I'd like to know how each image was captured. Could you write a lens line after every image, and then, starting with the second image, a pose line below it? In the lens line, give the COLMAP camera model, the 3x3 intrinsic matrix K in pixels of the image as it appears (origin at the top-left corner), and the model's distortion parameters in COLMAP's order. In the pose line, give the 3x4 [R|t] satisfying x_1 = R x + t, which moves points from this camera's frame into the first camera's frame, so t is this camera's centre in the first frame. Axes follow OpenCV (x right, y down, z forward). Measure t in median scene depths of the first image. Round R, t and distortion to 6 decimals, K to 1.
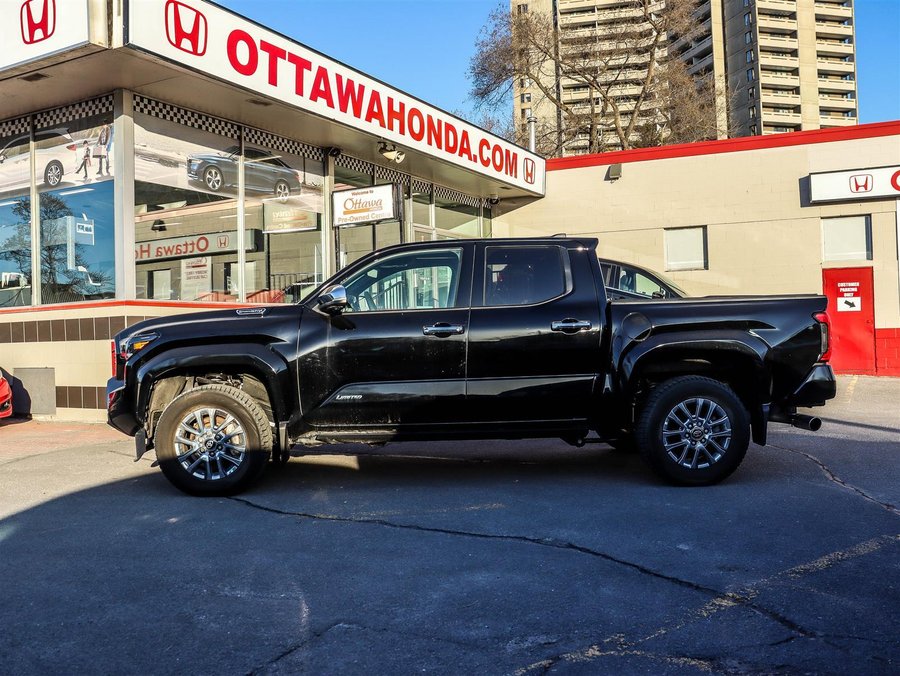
lens RADIAL K [[830.0, 0, 450.0], [0, 830.0, 338.0], [0, 0, 1]] dist [-0.176316, 0.138515]
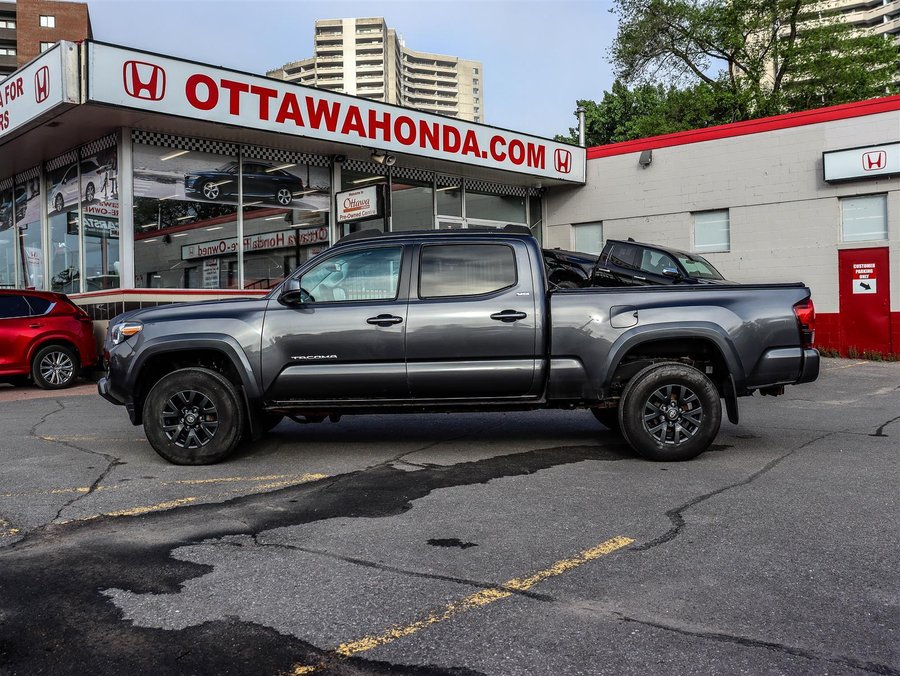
lens RADIAL K [[830.0, 0, 450.0], [0, 830.0, 338.0], [0, 0, 1]] dist [-0.176316, 0.138515]
pose [[0.959096, 0.011737, -0.282839, 0.363950], [-0.004515, 0.999647, 0.026171, -0.003611], [0.283046, -0.023824, 0.958810, -0.082652]]
